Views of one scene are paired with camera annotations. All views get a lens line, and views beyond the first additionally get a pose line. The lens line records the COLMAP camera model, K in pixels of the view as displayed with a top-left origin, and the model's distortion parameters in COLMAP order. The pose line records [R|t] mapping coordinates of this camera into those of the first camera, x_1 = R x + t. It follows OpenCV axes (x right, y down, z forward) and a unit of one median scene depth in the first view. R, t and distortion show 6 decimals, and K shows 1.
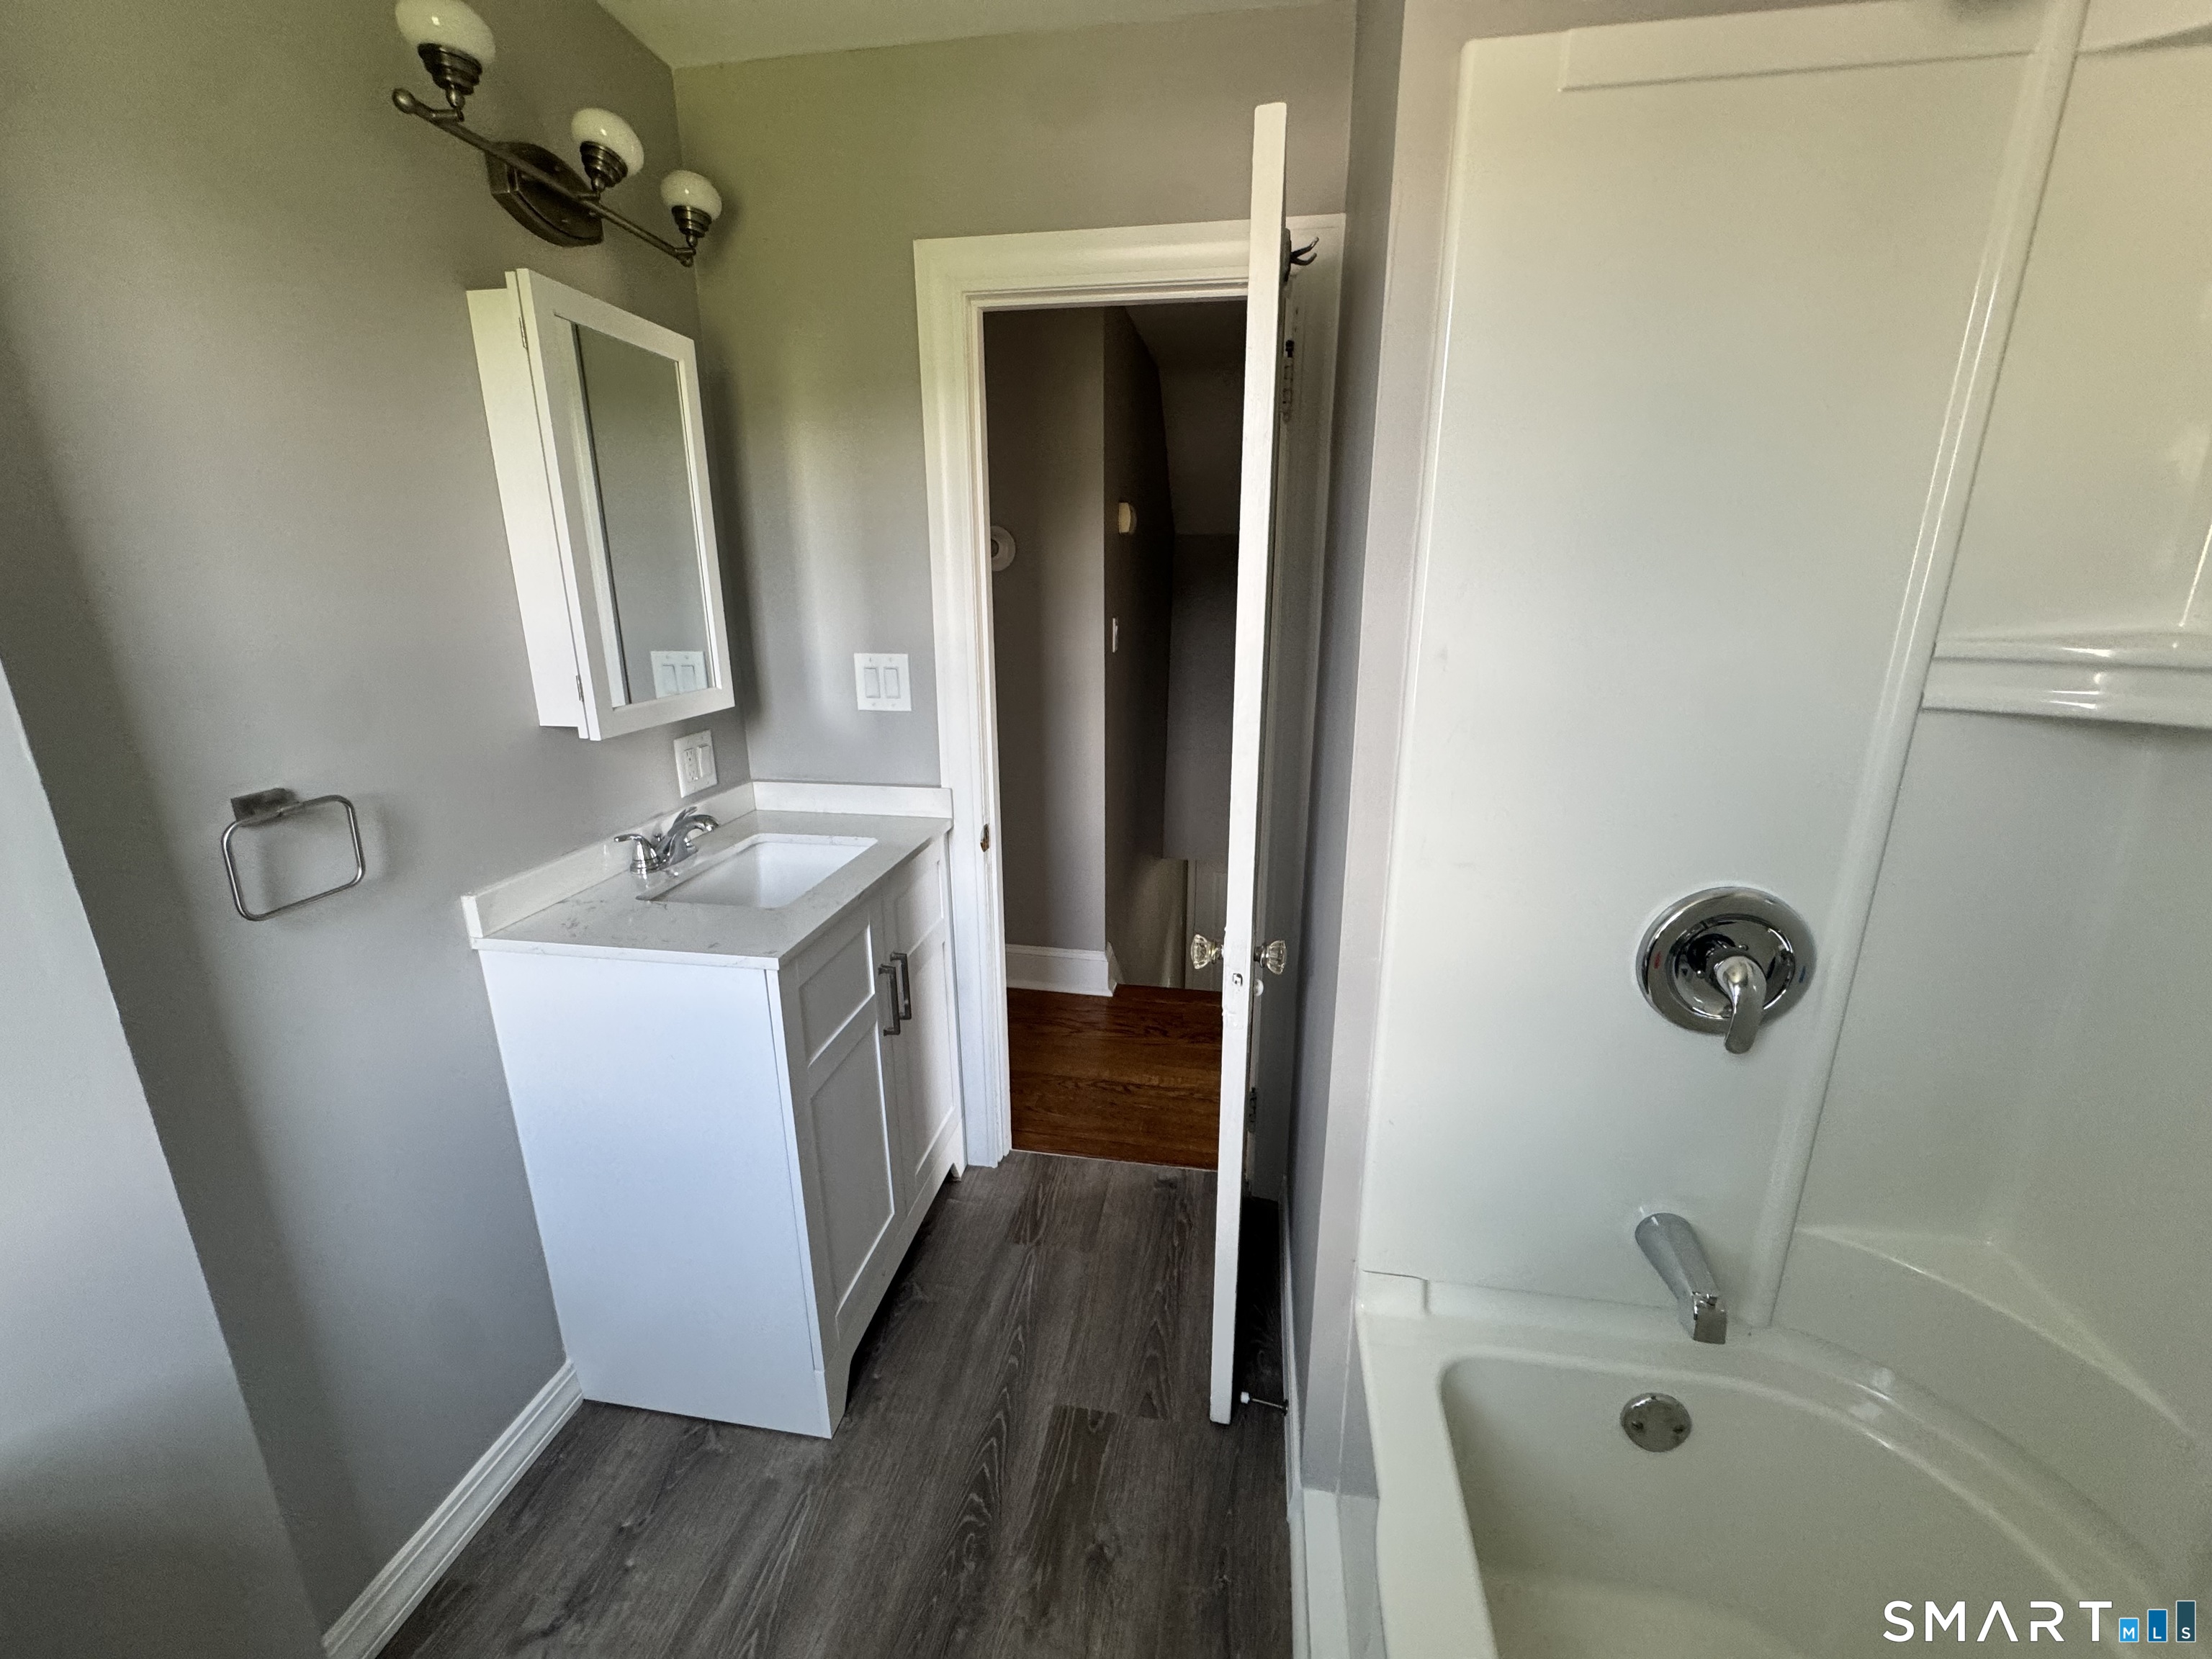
lens RADIAL K [[897.9, 0, 1106.0], [0, 897.9, 829.5], [0, 0, 1]] dist [0.011351, 0.000031]
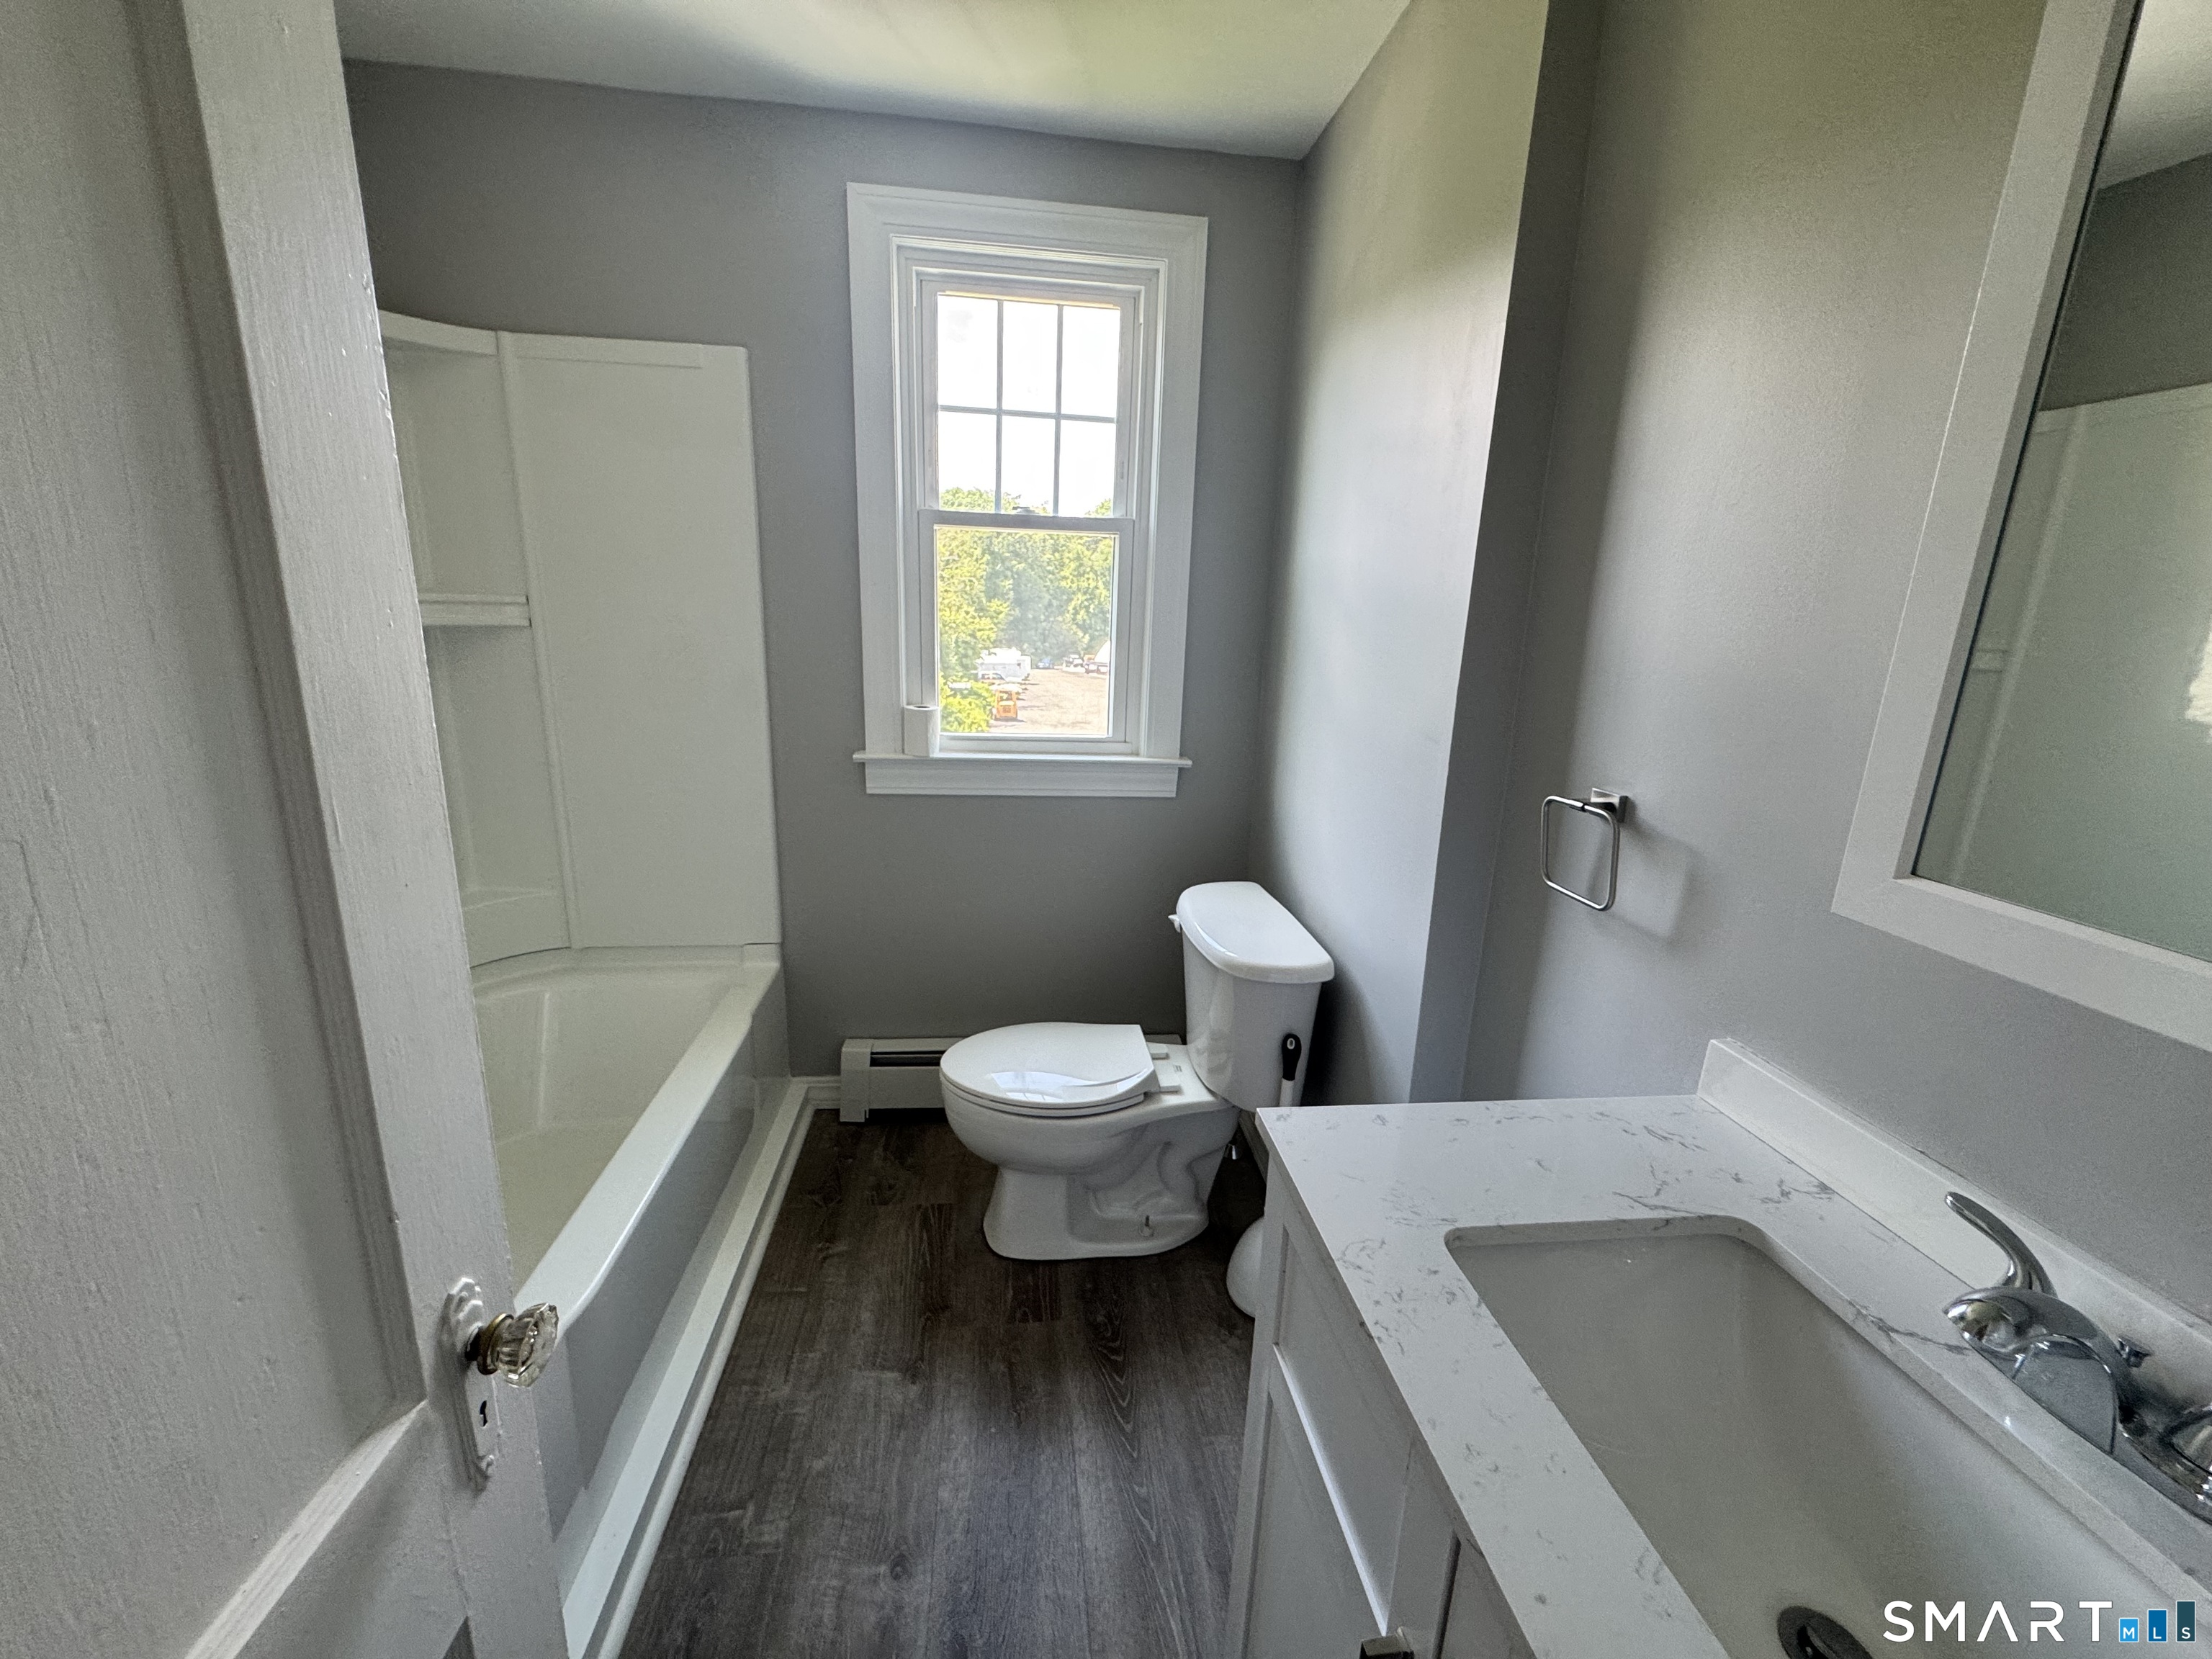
lens RADIAL K [[897.9, 0, 1106.0], [0, 897.9, 829.5], [0, 0, 1]] dist [0.011351, 0.000031]
pose [[-0.962717, 0.021883, -0.269625, -0.052798], [-0.114678, 0.869711, 0.480054, -0.377843], [0.245001, 0.493076, -0.834776, 1.469439]]
